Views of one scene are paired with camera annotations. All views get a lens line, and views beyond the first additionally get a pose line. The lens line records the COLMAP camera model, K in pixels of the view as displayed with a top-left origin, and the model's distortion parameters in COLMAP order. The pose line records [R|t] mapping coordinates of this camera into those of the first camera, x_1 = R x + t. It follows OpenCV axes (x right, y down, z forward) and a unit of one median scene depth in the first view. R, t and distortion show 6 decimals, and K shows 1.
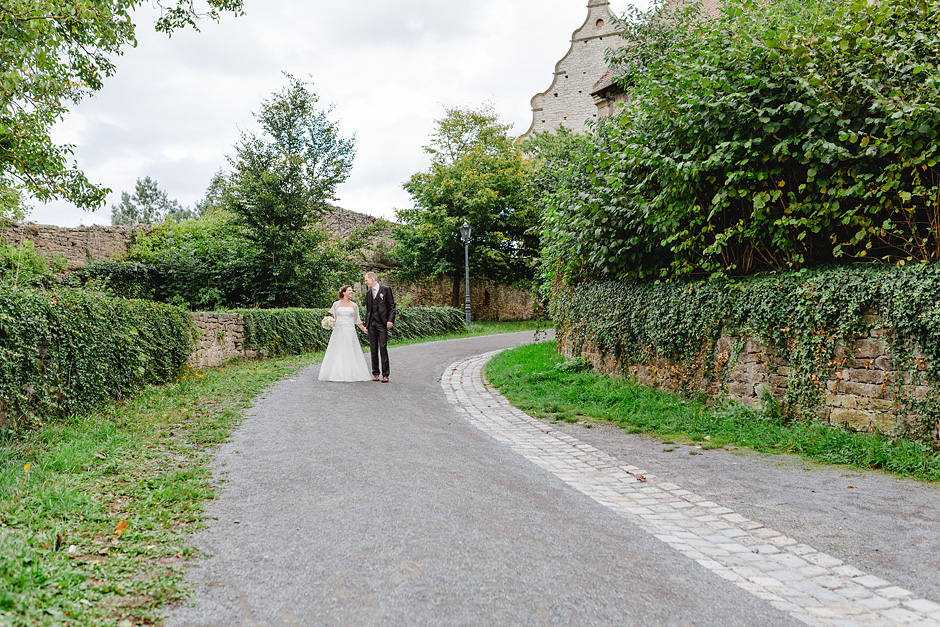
lens RADIAL K [[890.0, 0, 470.9], [0, 890.0, 288.5], [0, 0, 1]] dist [0.077505, -0.007033]
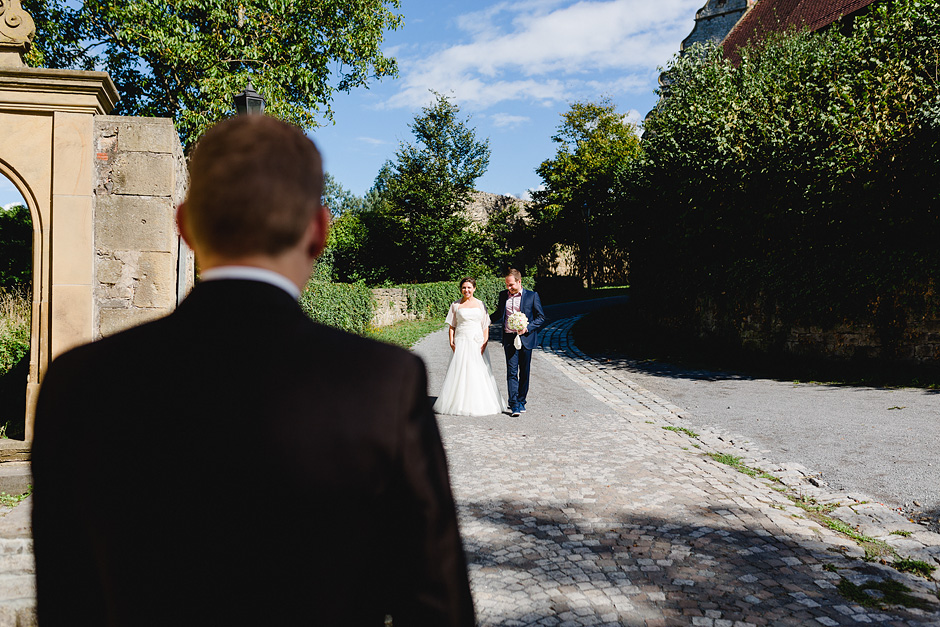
lens RADIAL K [[877.2, 0, 470.0], [0, 877.2, 313.5], [0, 0, 1]] dist [0.000938, -0.007387]
pose [[0.983273, -0.024889, -0.180427, 0.047530], [0.037395, 0.997102, 0.066246, -0.010457], [0.178256, -0.071885, 0.981355, -0.173133]]
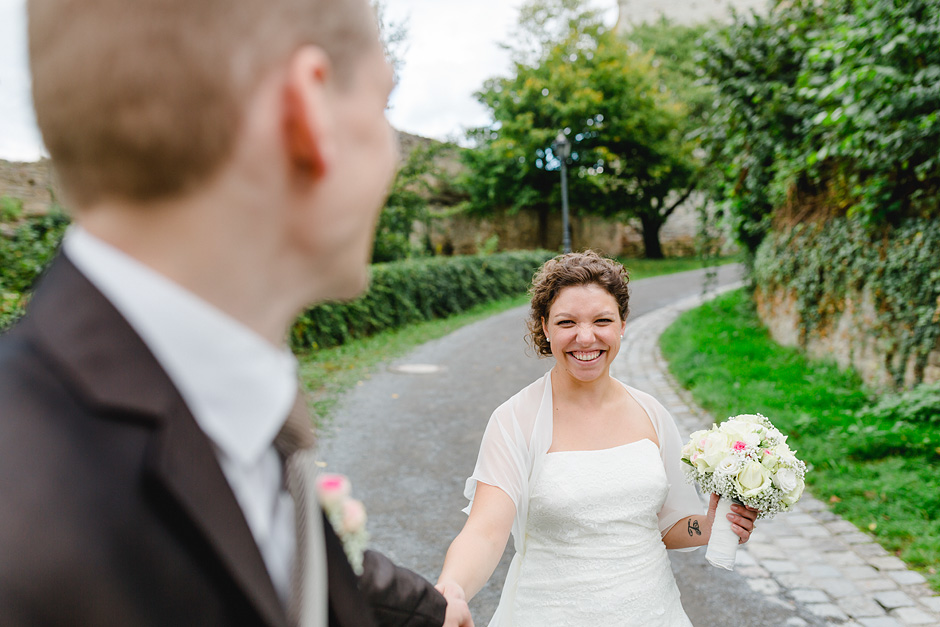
lens RADIAL K [[877.2, 0, 470.0], [0, 877.2, 313.5], [0, 0, 1]] dist [0.000938, -0.007387]
pose [[0.997865, -0.025410, -0.060169, -0.039580], [0.031631, 0.993989, 0.104808, -0.005669], [0.057144, -0.106488, 0.992671, 0.241251]]
